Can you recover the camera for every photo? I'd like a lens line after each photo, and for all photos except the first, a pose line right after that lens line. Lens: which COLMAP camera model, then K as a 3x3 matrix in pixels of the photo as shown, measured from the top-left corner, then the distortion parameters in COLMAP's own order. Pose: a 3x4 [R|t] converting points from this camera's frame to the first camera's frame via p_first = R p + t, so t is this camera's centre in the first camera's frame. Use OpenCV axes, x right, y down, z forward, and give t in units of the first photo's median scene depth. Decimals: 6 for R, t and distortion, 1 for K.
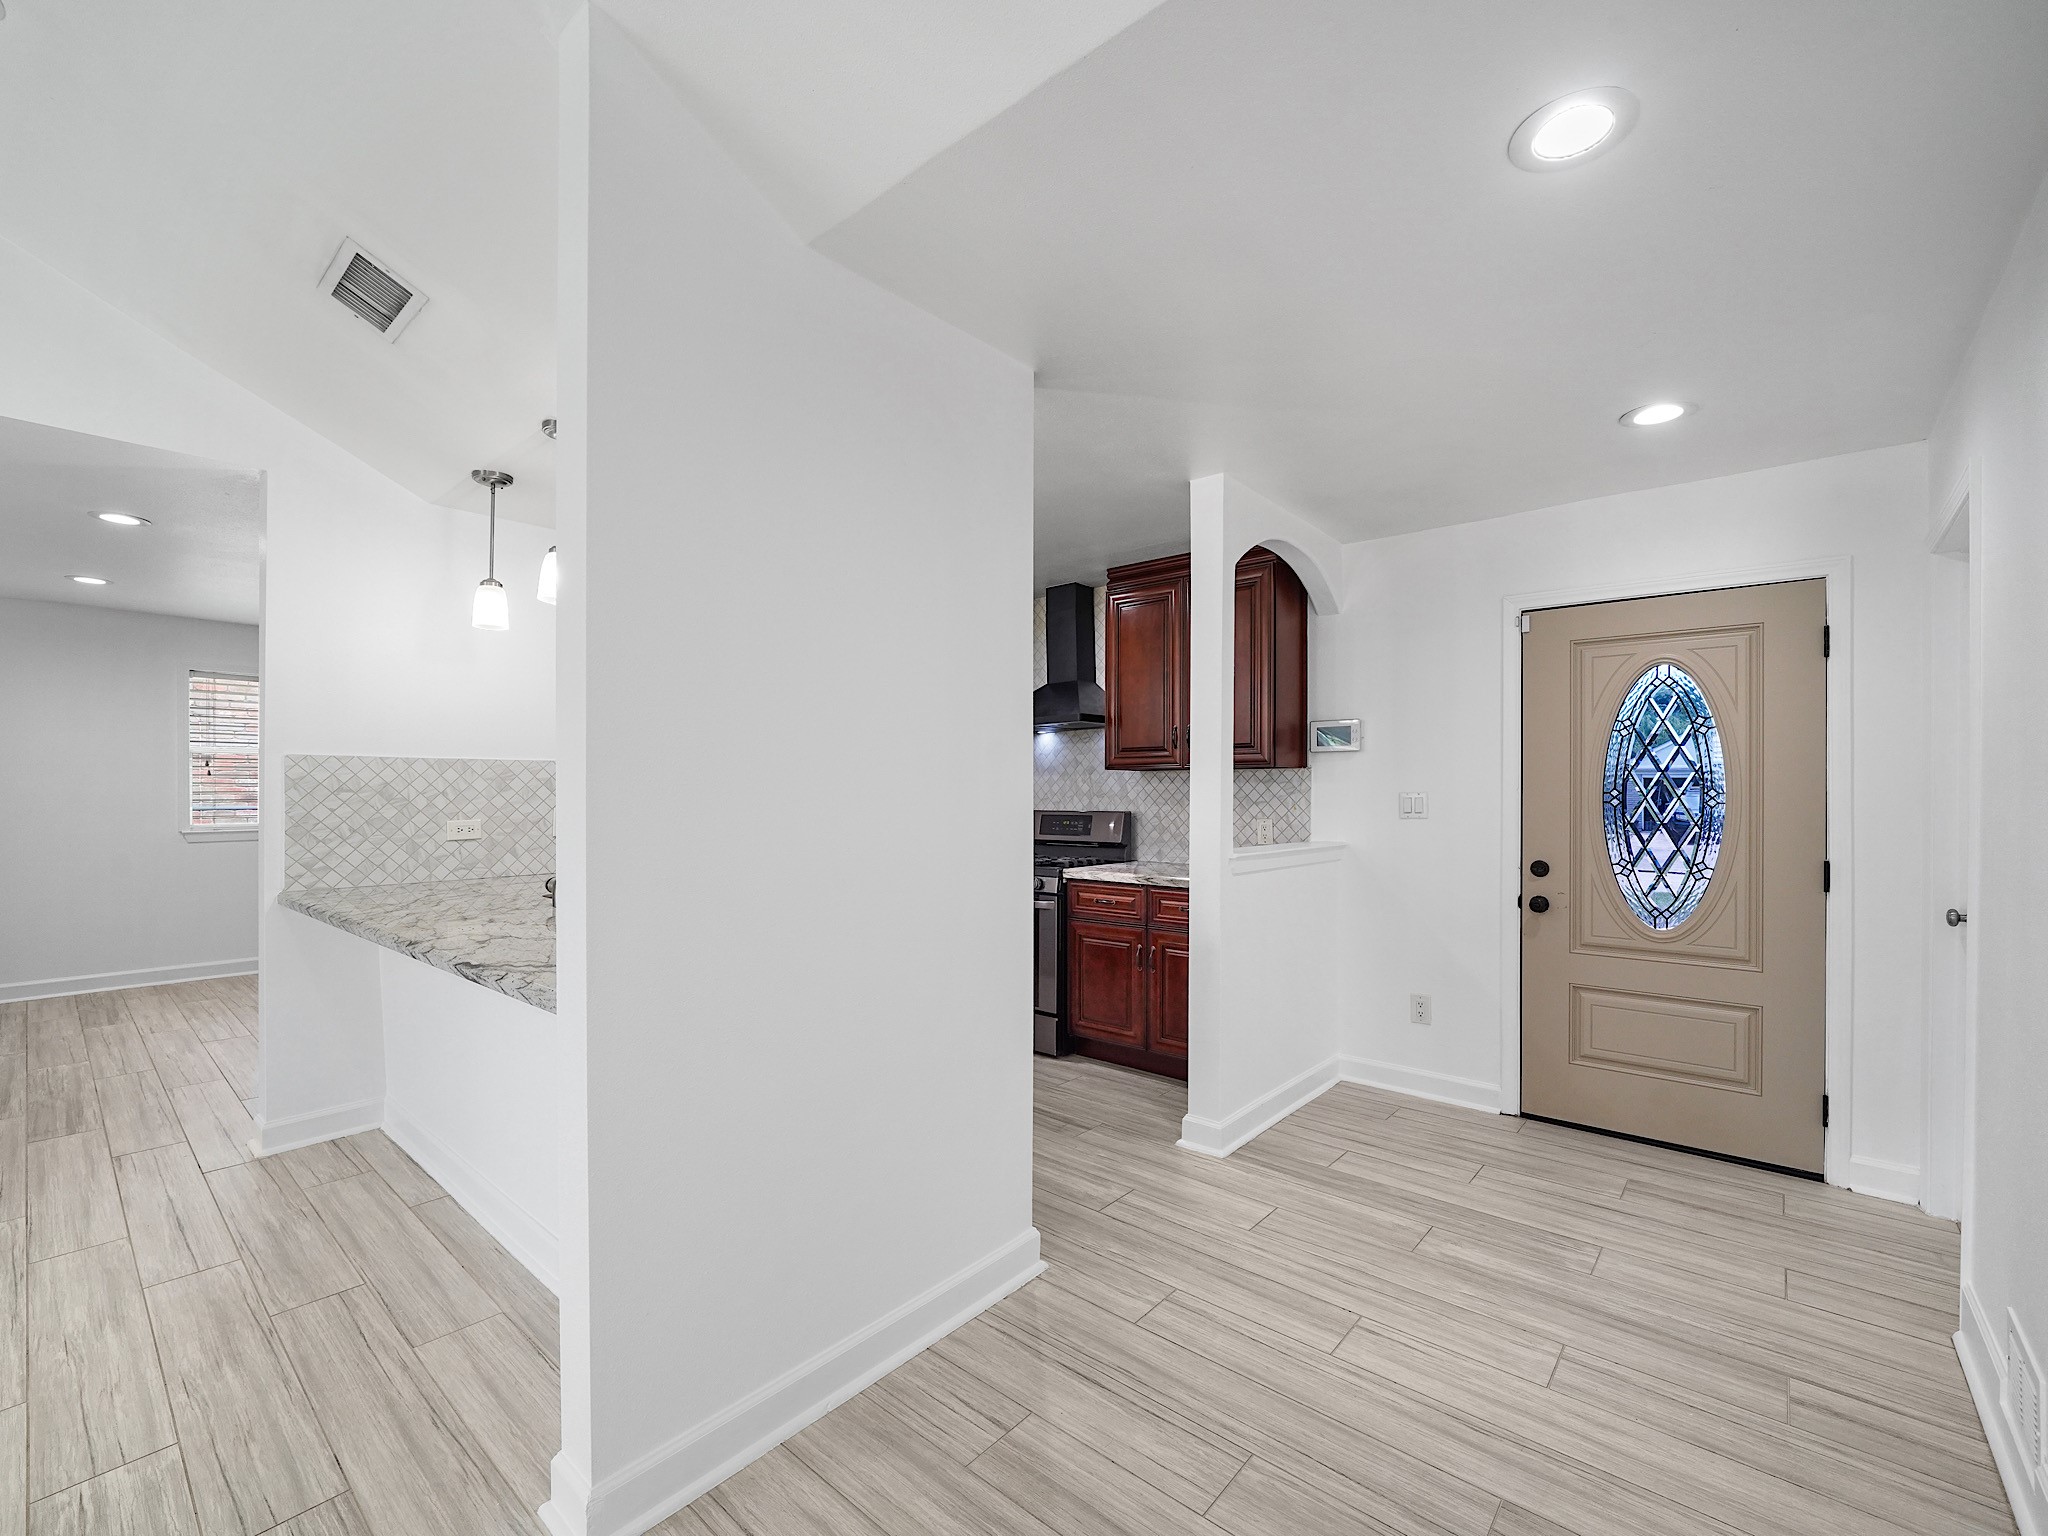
lens RADIAL K [[884.6, 0, 1020.6], [0, 884.6, 790.1], [0, 0, 1]] dist [-0.011275, 0.000998]
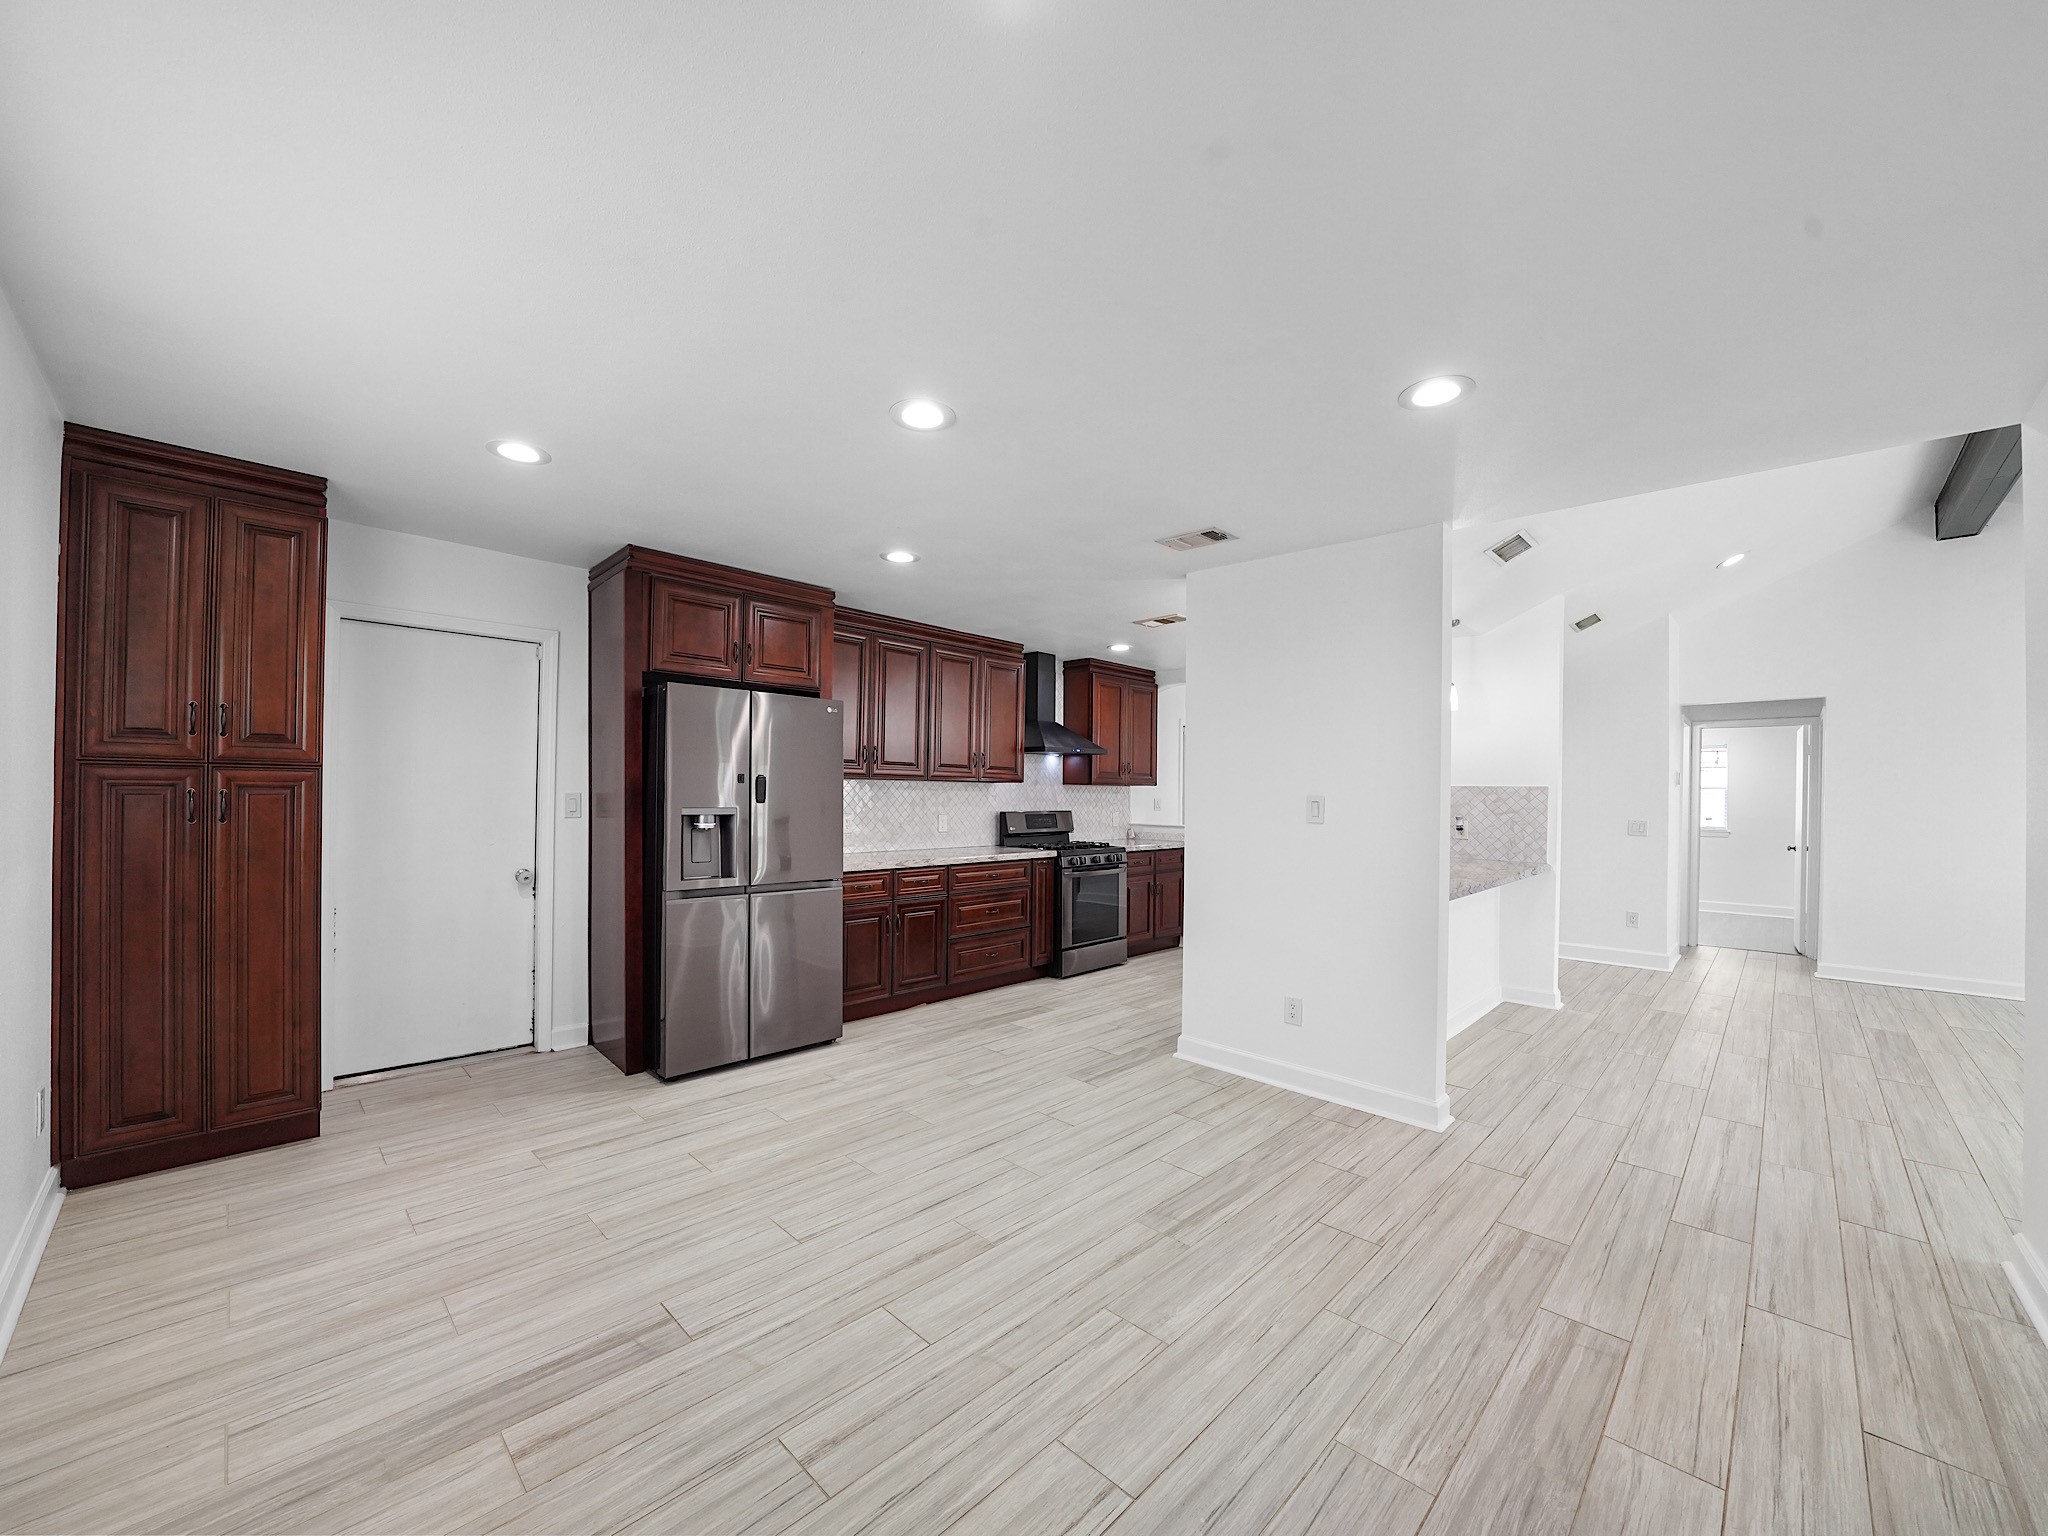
lens RADIAL K [[797.4, 0, 1022.1], [0, 797.4, 790.1], [0, 0, 1]] dist [-0.019155, 0.000116]
pose [[0.056048, 0.003934, 0.998420, -1.751809], [-0.014560, 0.999889, -0.003123, -0.008743], [-0.998322, -0.014362, 0.056099, 1.360507]]
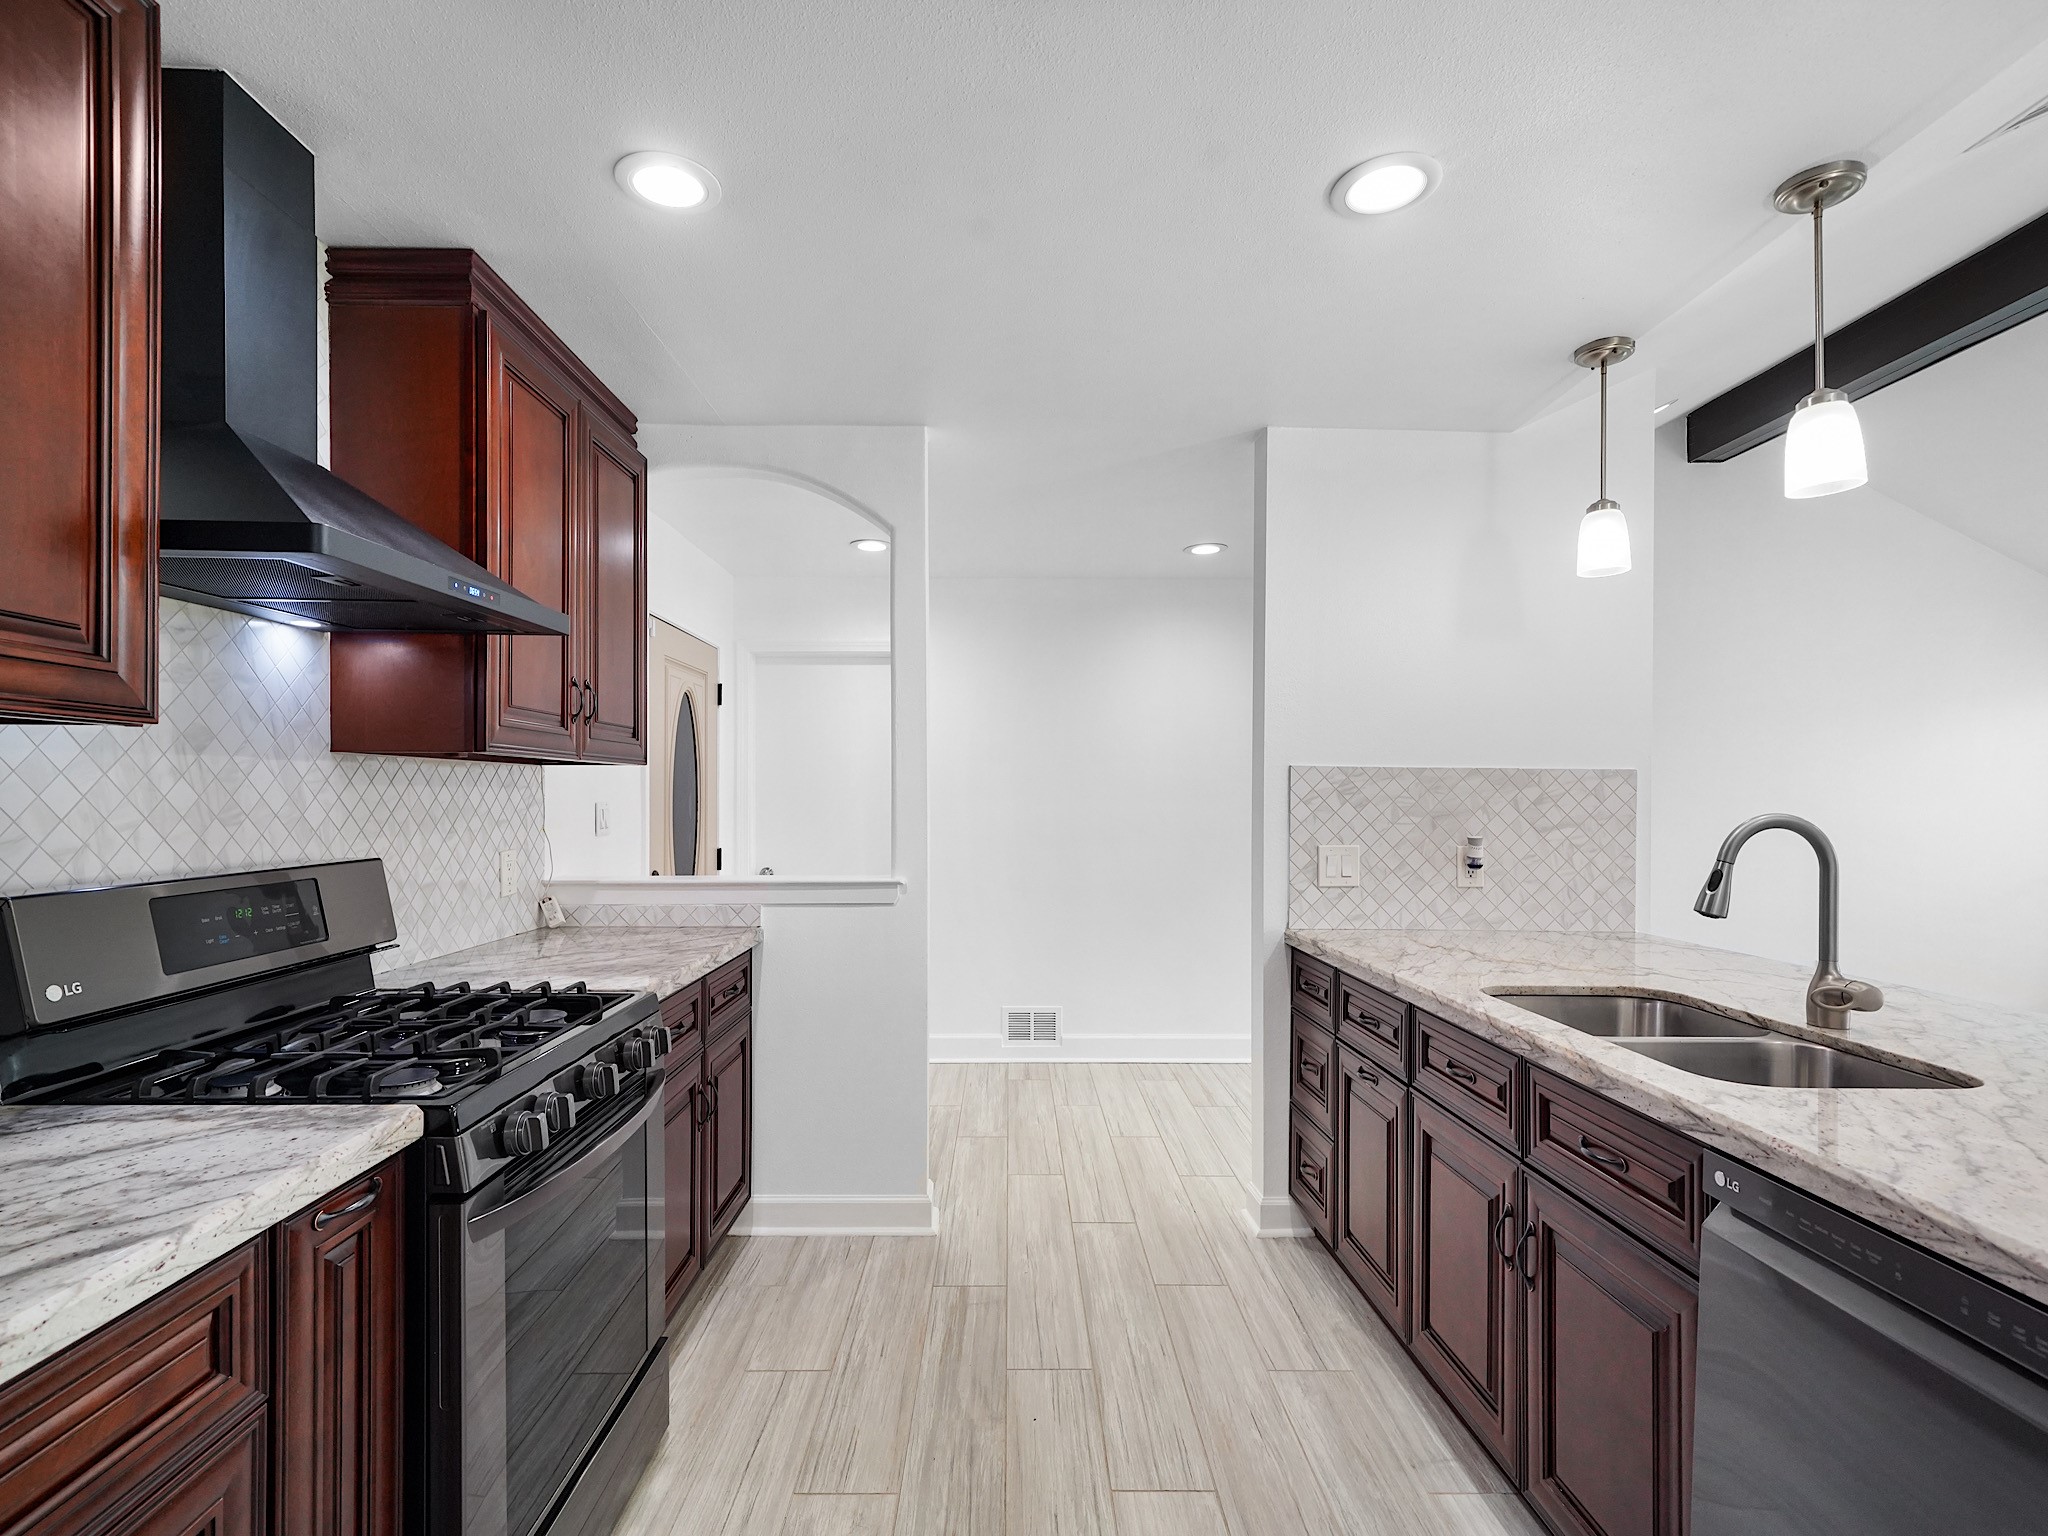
lens RADIAL K [[1004.3, 0, 1018.2], [0, 1004.3, 803.5], [0, 0, 1]] dist [0.001216, -0.000051]
pose [[-0.662683, -0.010247, 0.748830, -0.531972], [-0.007525, 0.999947, 0.007024, -0.006409], [-0.748863, -0.000980, -0.662725, 1.460383]]
